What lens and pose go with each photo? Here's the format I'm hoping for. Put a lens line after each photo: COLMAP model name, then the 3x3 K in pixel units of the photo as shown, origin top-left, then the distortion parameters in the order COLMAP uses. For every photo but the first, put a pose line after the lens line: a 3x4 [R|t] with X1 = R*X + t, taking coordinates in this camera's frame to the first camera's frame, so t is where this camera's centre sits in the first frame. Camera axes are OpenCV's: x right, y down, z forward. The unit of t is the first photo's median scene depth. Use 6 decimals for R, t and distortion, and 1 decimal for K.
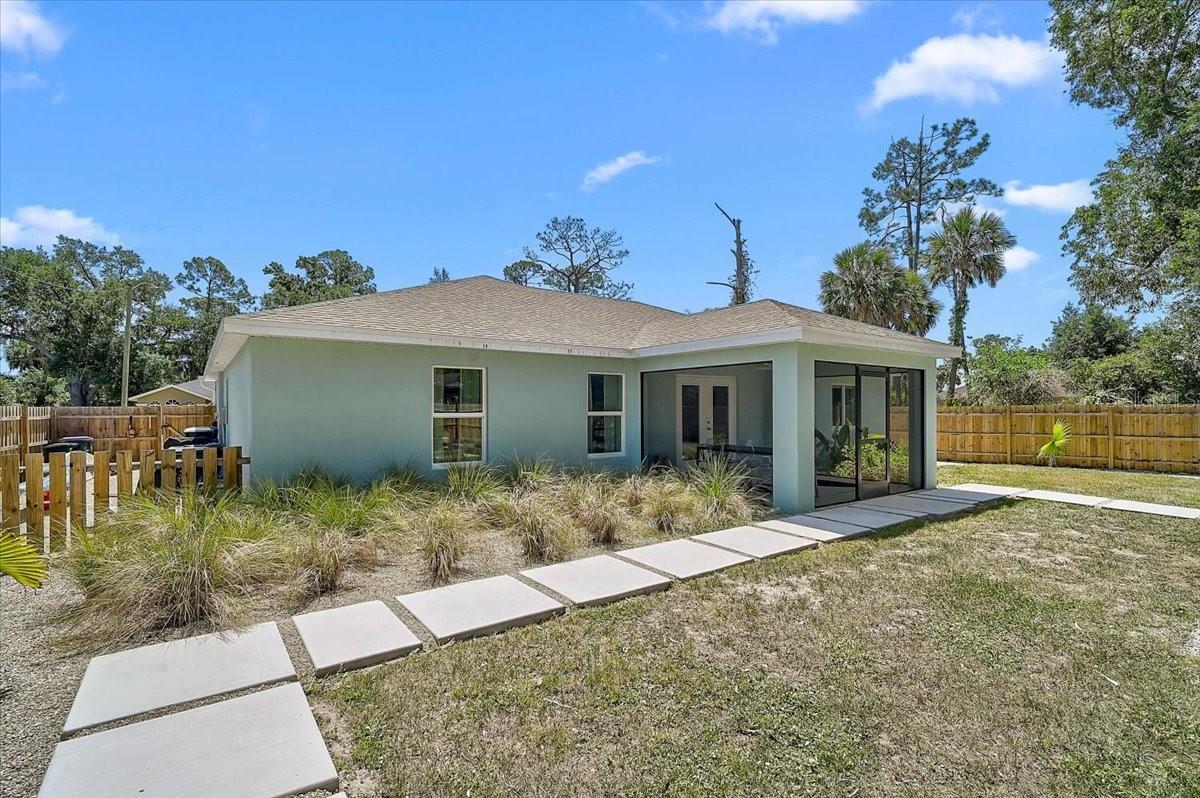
lens RADIAL K [[566.5, 0, 599.3], [0, 566.5, 411.2], [0, 0, 1]] dist [-0.006902, -0.002521]
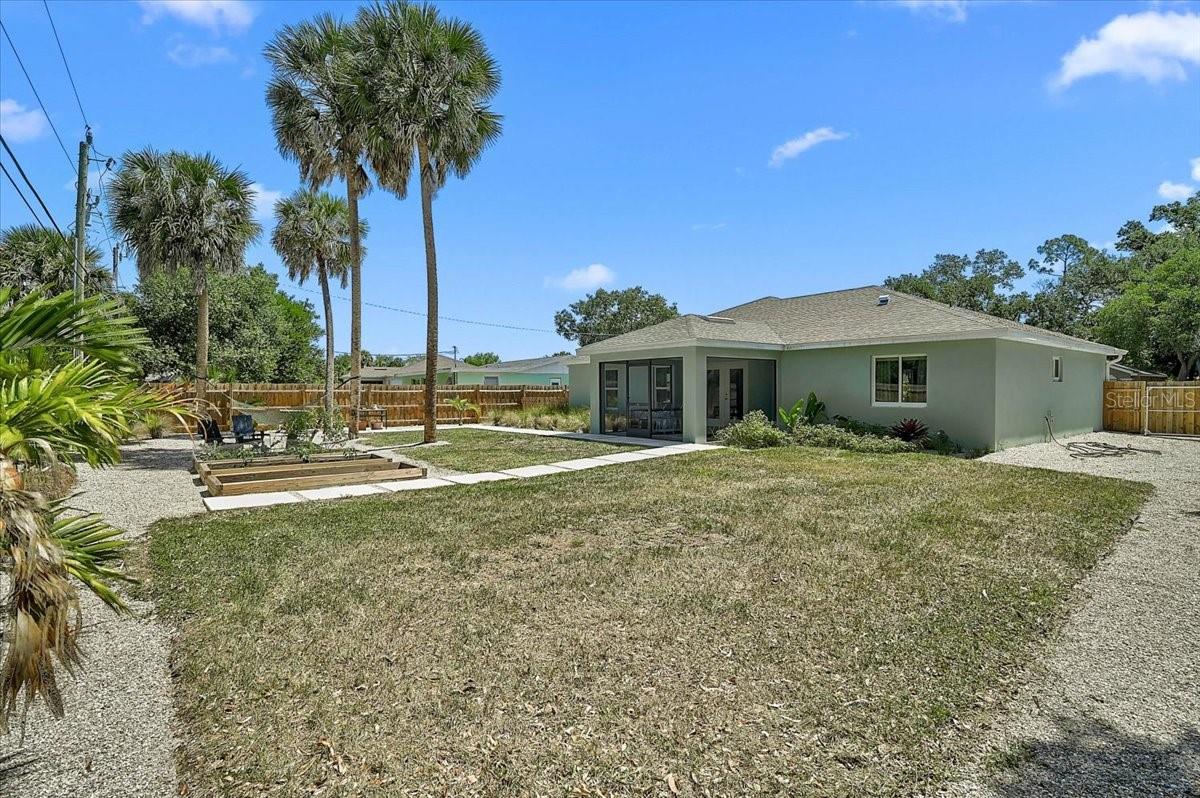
lens RADIAL K [[566.5, 0, 588.8], [0, 566.5, 403.9], [0, 0, 1]] dist [-0.006902, -0.002521]
pose [[0.028950, 0.029489, -0.999146, 0.365989], [0.001049, 0.999563, 0.029531, 0.000637], [0.999580, -0.001903, 0.028906, 0.131396]]
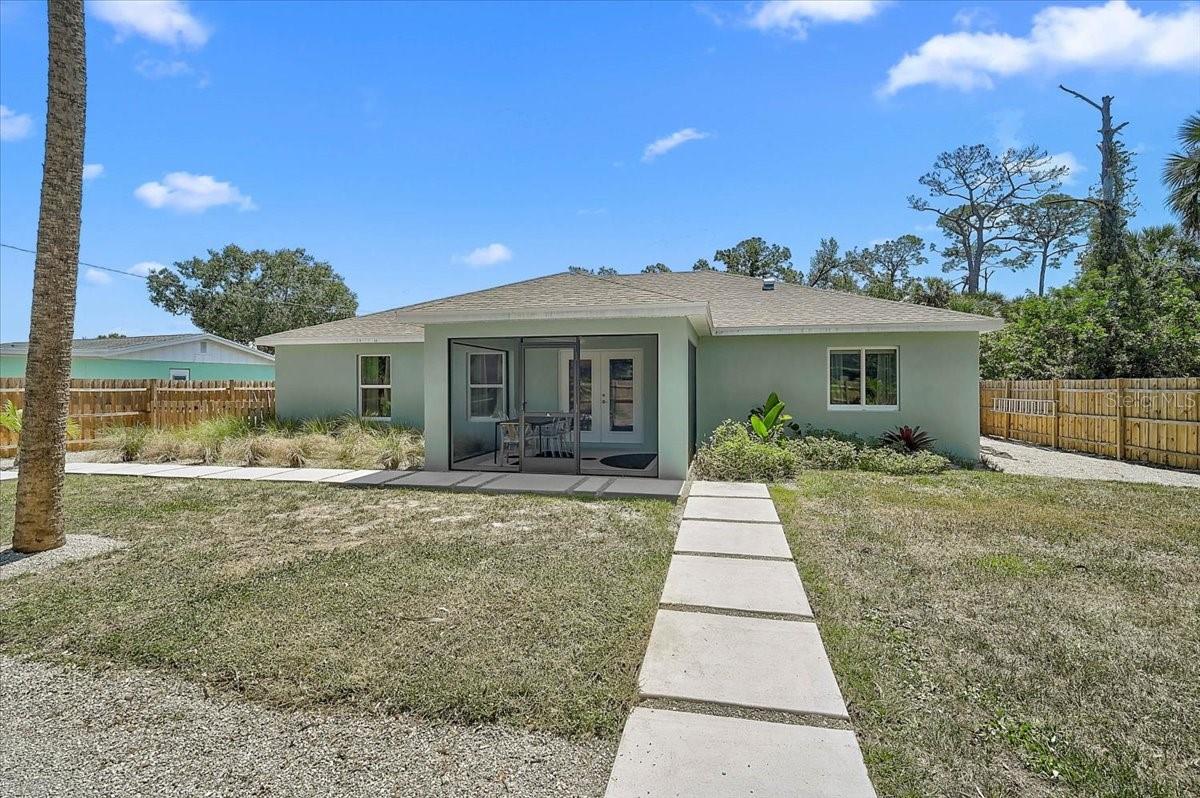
lens RADIAL K [[566.5, 0, 592.5], [0, 566.5, 391.3], [0, 0, 1]] dist [-0.006902, -0.002521]
pose [[0.652682, 0.010416, -0.757560, 0.211055], [-0.003936, 0.999939, 0.010358, 0.000771], [0.757621, -0.003779, 0.652683, 0.068727]]
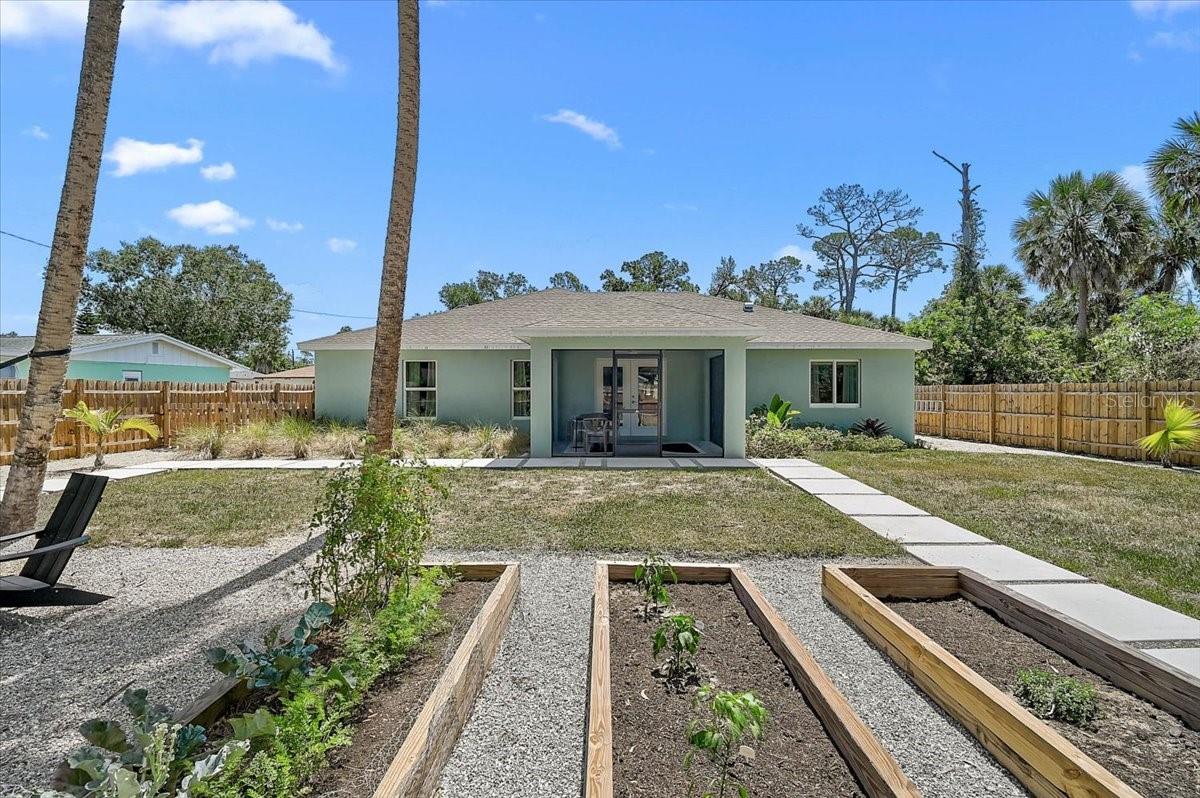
lens RADIAL K [[566.5, 0, 592.3], [0, 566.5, 402.8], [0, 0, 1]] dist [-0.006902, -0.002521]
pose [[0.792060, 0.017912, -0.610180, 0.193331], [-0.005646, 0.999742, 0.022019, 0.001837], [0.610417, -0.013995, 0.791957, -0.008191]]
